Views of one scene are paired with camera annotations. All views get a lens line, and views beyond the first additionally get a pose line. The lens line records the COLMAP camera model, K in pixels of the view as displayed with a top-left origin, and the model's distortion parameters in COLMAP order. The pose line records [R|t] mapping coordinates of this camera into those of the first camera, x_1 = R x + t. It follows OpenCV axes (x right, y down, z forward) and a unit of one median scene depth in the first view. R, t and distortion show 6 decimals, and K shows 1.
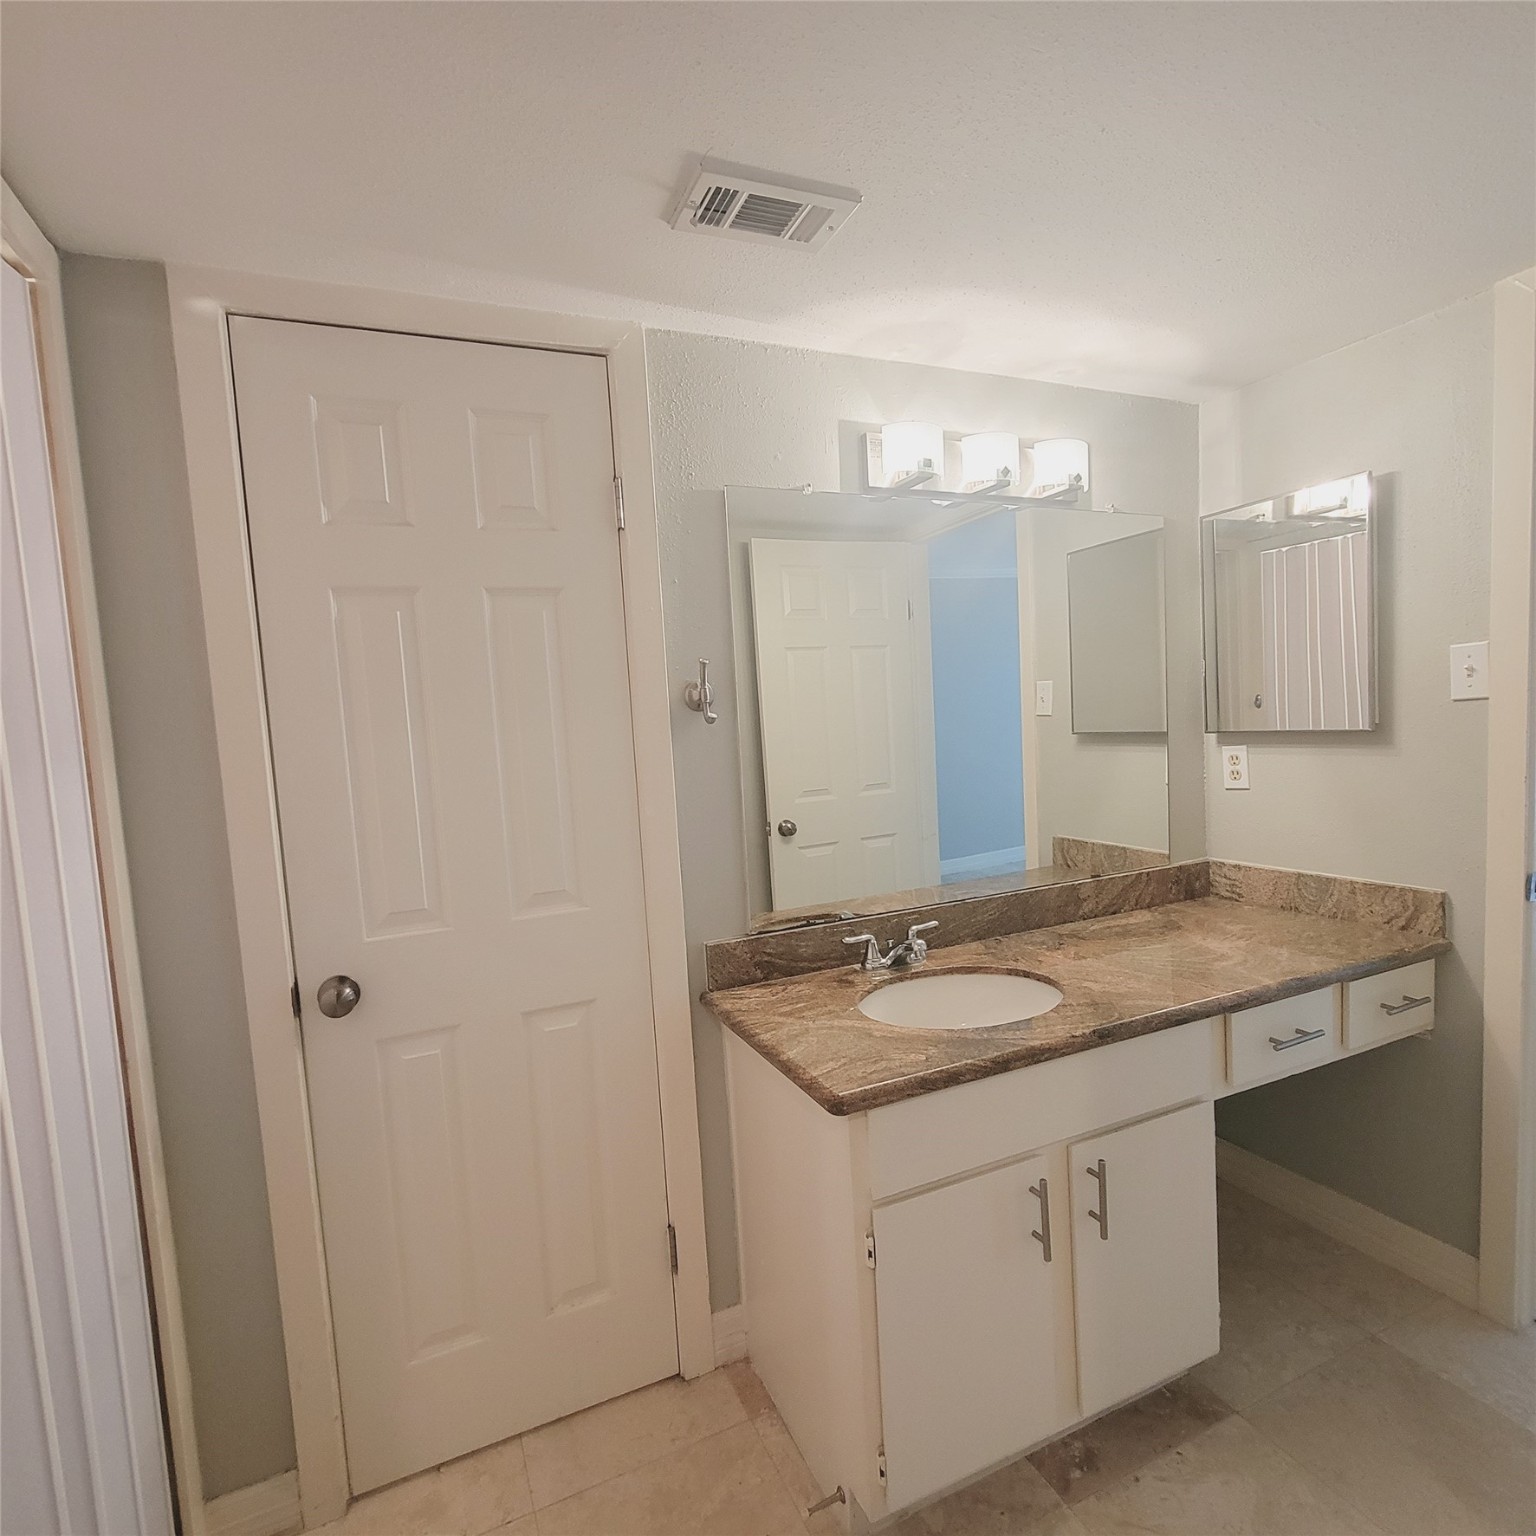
lens RADIAL K [[837.5, 0, 763.1], [0, 837.5, 776.1], [0, 0, 1]] dist [0.001771, -0.003146]
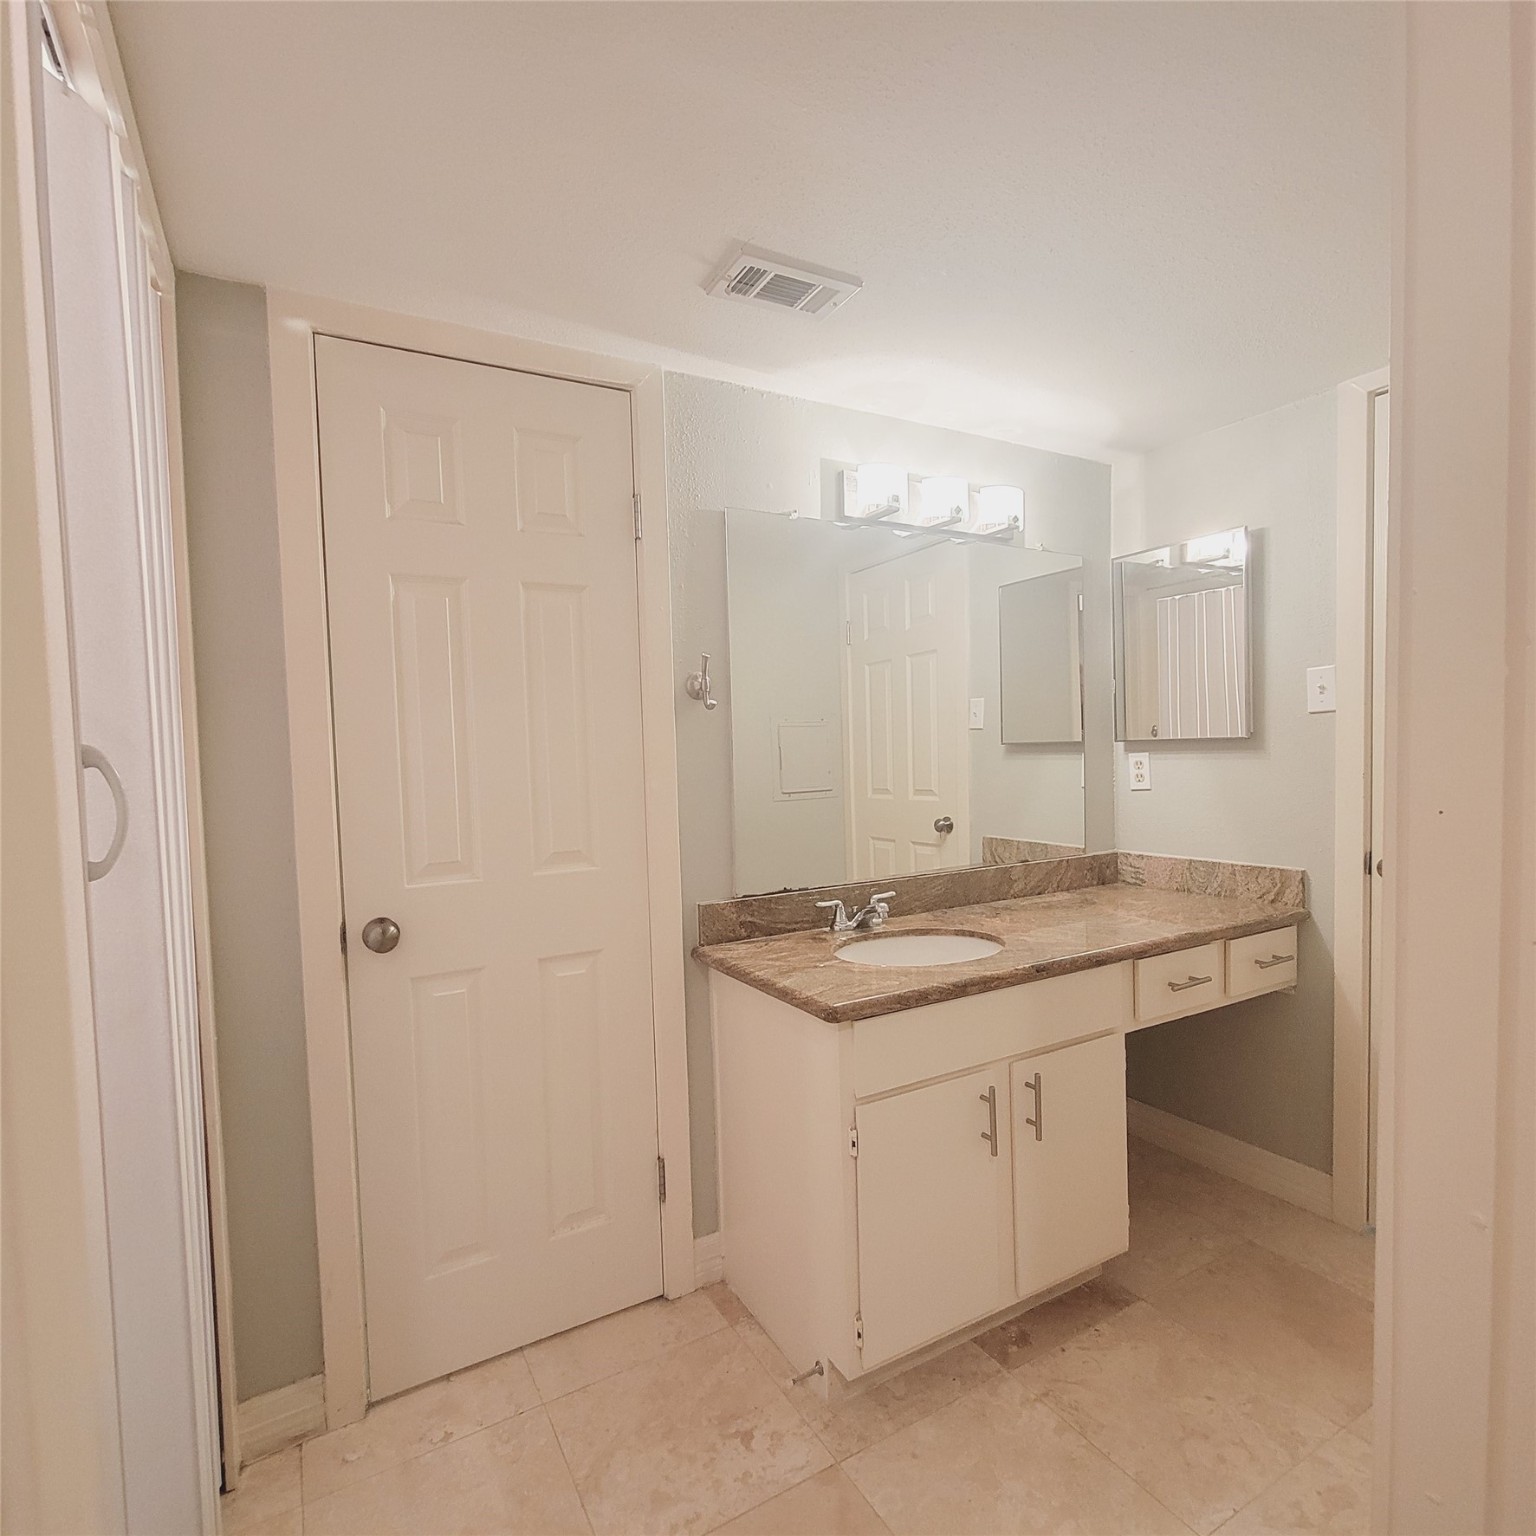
lens RADIAL K [[837.5, 0, 764.6], [0, 837.5, 775.1], [0, 0, 1]] dist [0.001771, -0.003146]
pose [[0.994659, 0.025618, 0.099987, -0.100298], [-0.021576, 0.998914, -0.041304, 0.073011], [-0.100937, 0.038926, 0.994131, -0.150004]]
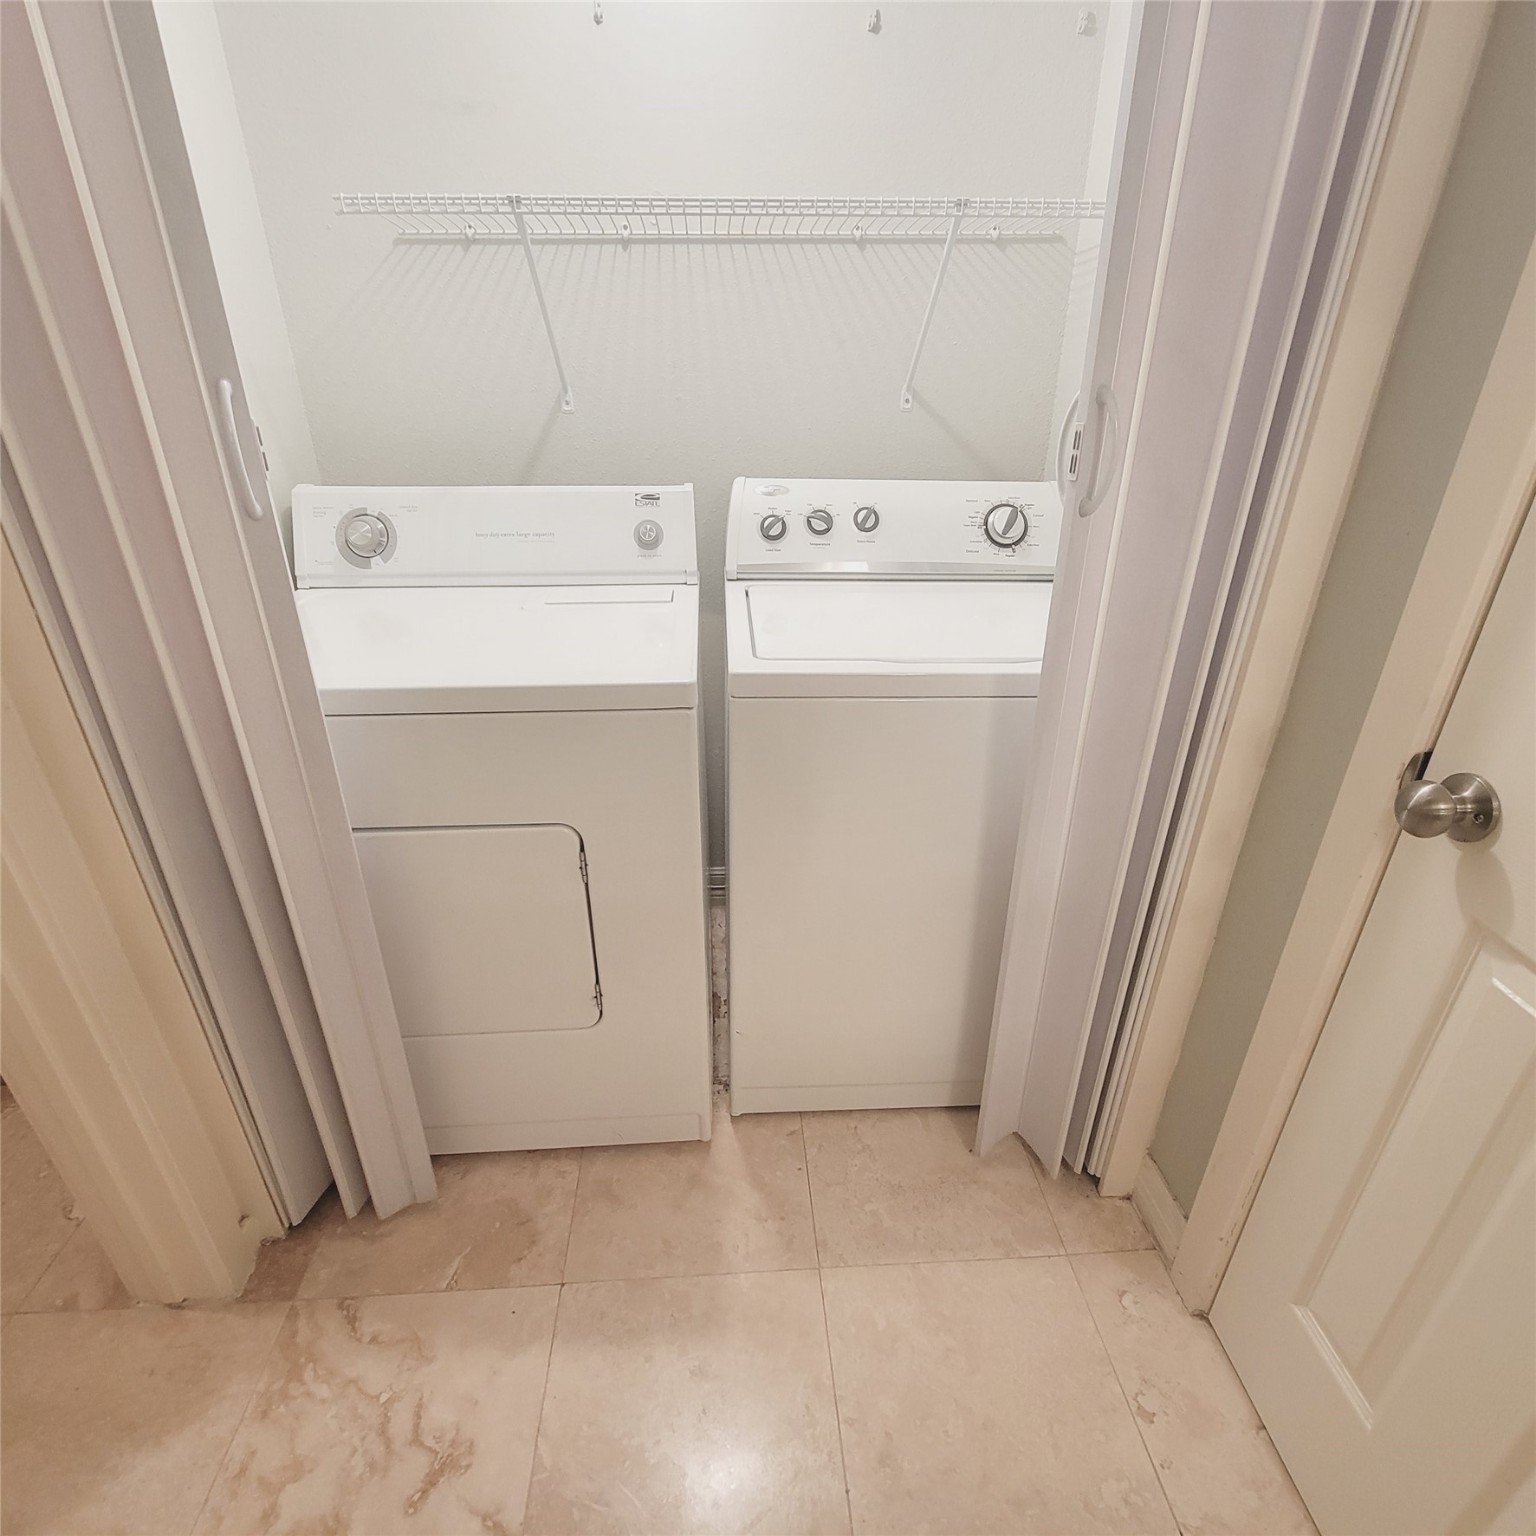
lens RADIAL K [[837.5, 0, 767.4], [0, 837.5, 787.8], [0, 0, 1]] dist [0.001771, -0.003146]
pose [[-0.337077, 0.483536, -0.807819, 0.078593], [-0.047335, 0.848244, 0.527485, -0.019852], [0.940287, 0.216041, -0.263035, 0.619954]]
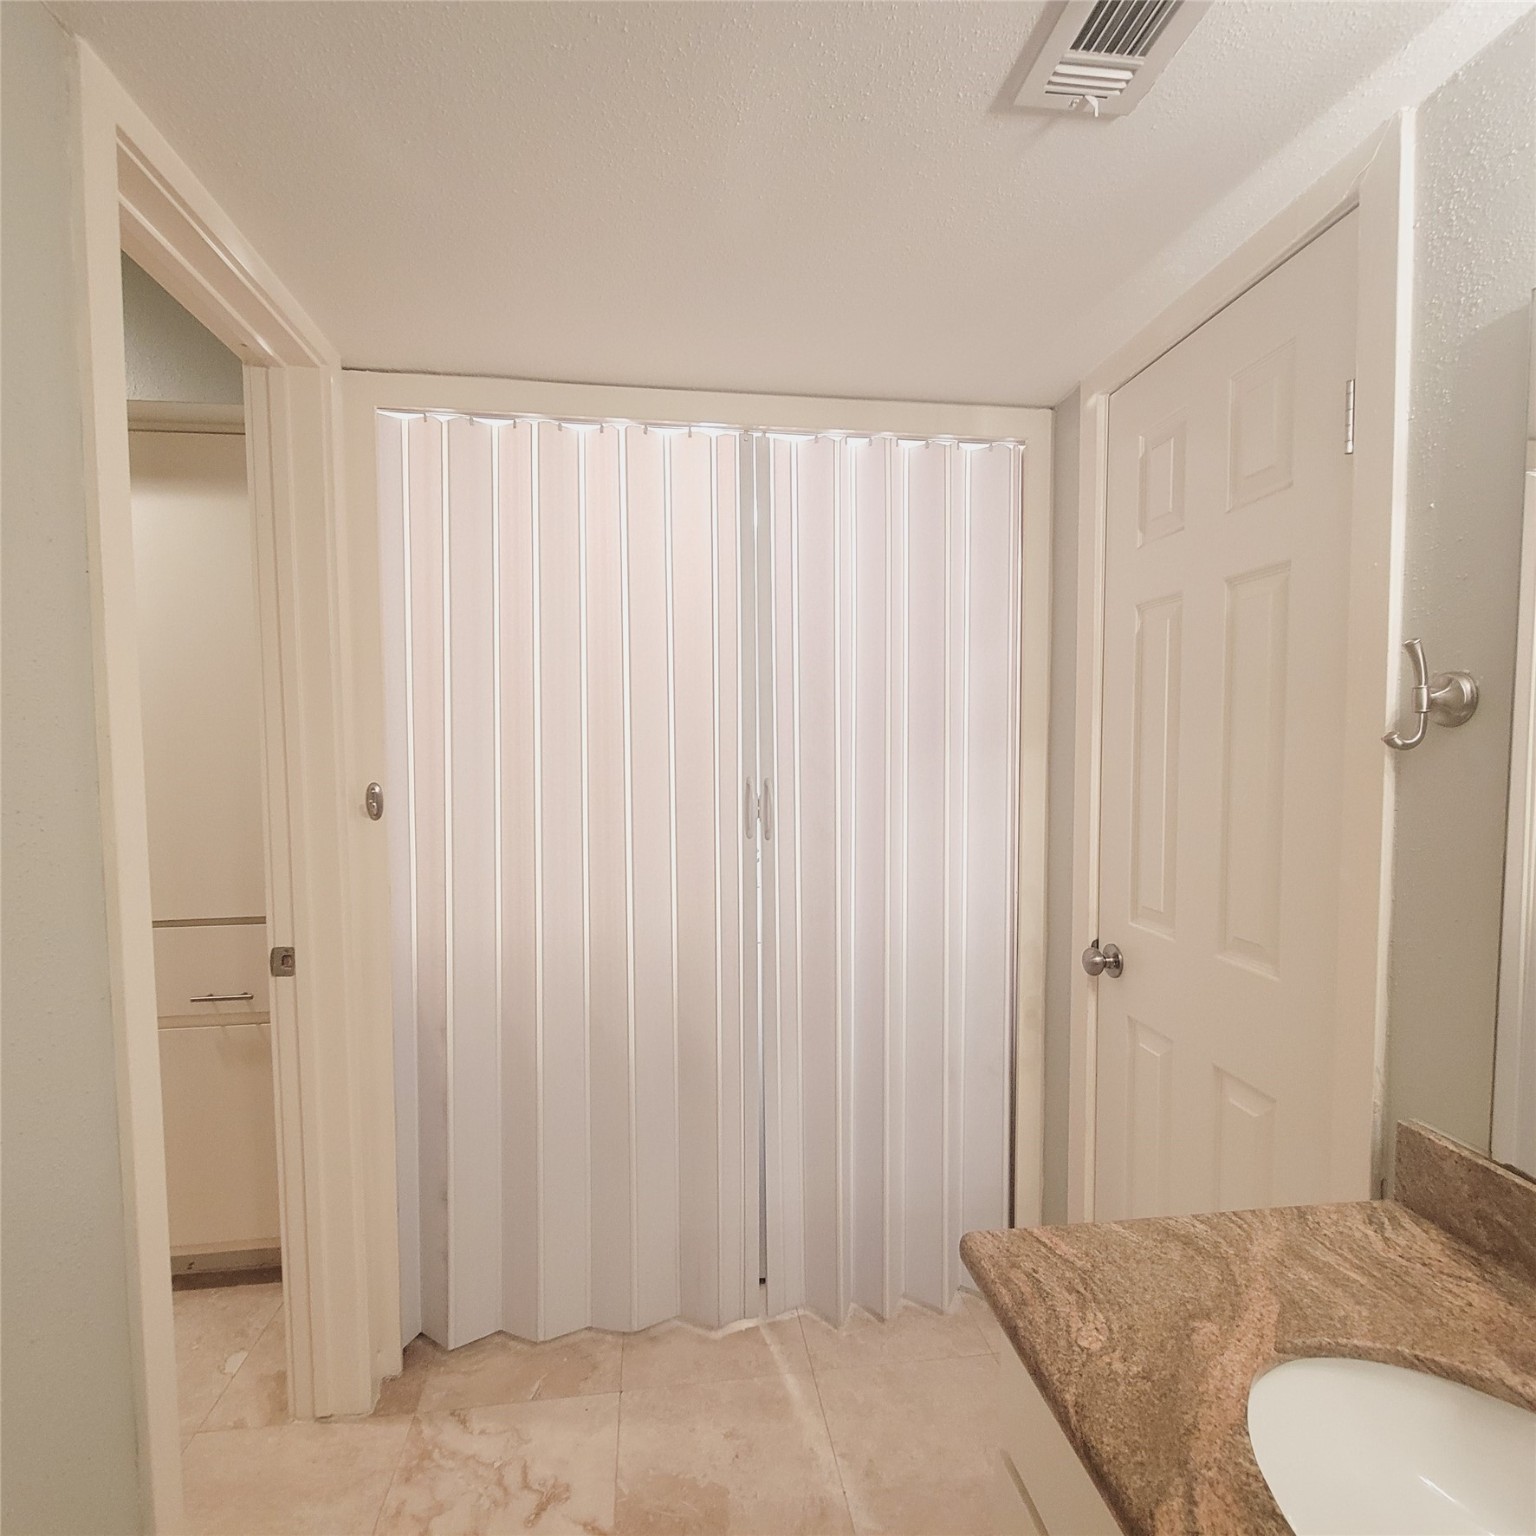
lens RADIAL K [[837.5, 0, 764.9], [0, 837.5, 776.5], [0, 0, 1]] dist [0.001771, -0.003146]
pose [[-0.268113, 0.101812, -0.957993, 0.616101], [-0.046107, 0.991904, 0.118320, -0.093457], [0.962284, 0.075894, -0.261248, 0.721603]]
